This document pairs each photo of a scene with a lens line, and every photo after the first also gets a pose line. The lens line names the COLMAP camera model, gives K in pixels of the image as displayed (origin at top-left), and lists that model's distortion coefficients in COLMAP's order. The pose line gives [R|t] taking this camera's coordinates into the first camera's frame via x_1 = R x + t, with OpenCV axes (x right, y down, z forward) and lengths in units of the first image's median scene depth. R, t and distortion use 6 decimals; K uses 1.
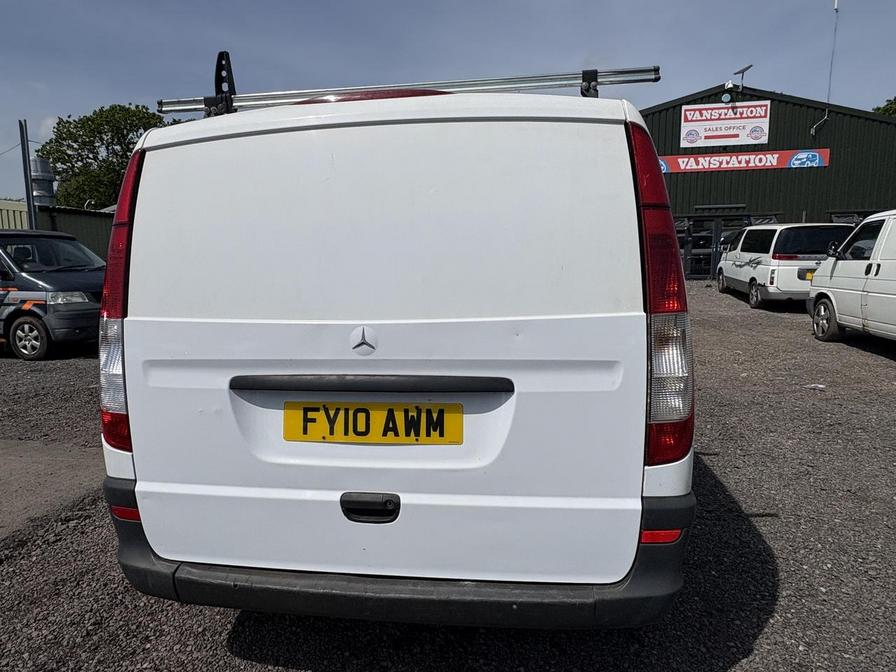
lens RADIAL K [[543.1, 0, 445.2], [0, 543.1, 332.4], [0, 0, 1]] dist [0.013618, -0.008402]
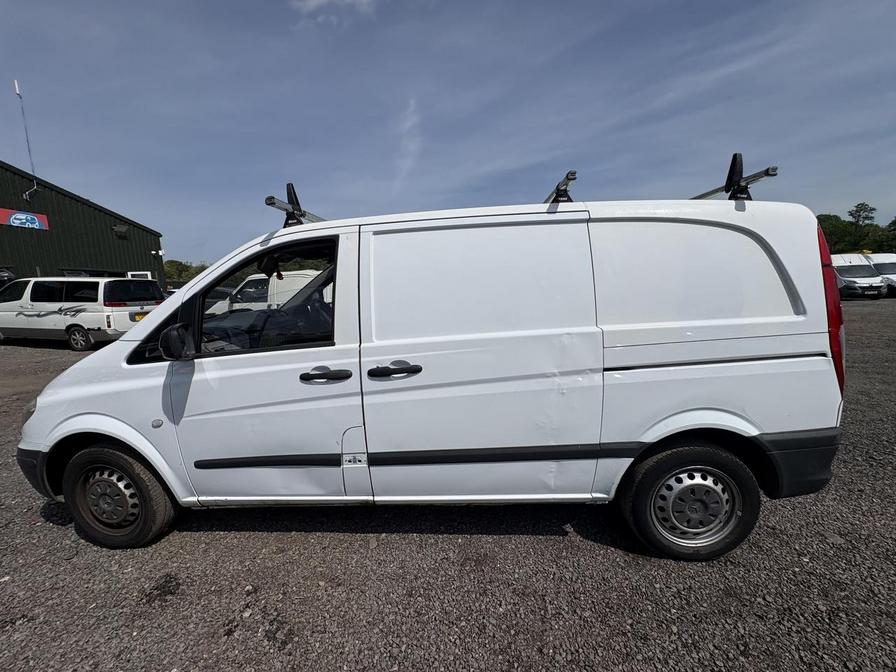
lens RADIAL K [[359.3, 0, 446.0], [0, 359.3, 336.7], [0, 0, 1]] dist [-0.001168, 0.000386]
pose [[-0.055584, -0.122904, 0.990861, -0.528656], [0.170278, 0.976690, 0.130699, -0.112067], [-0.983827, 0.175986, -0.033360, 0.749250]]
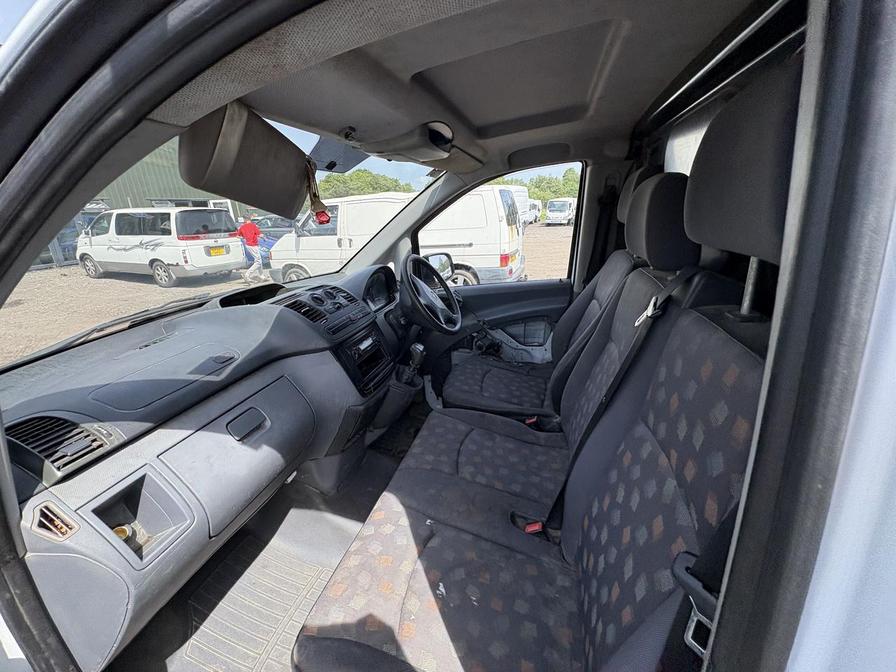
lens RADIAL K [[359.3, 0, 446.2], [0, 359.3, 337.4], [0, 0, 1]] dist [-0.001168, 0.000386]
pose [[0.138538, -0.319423, 0.937431, -0.177276], [0.183422, 0.938458, 0.292666, -0.151919], [-0.973223, 0.131400, 0.188601, 0.864240]]
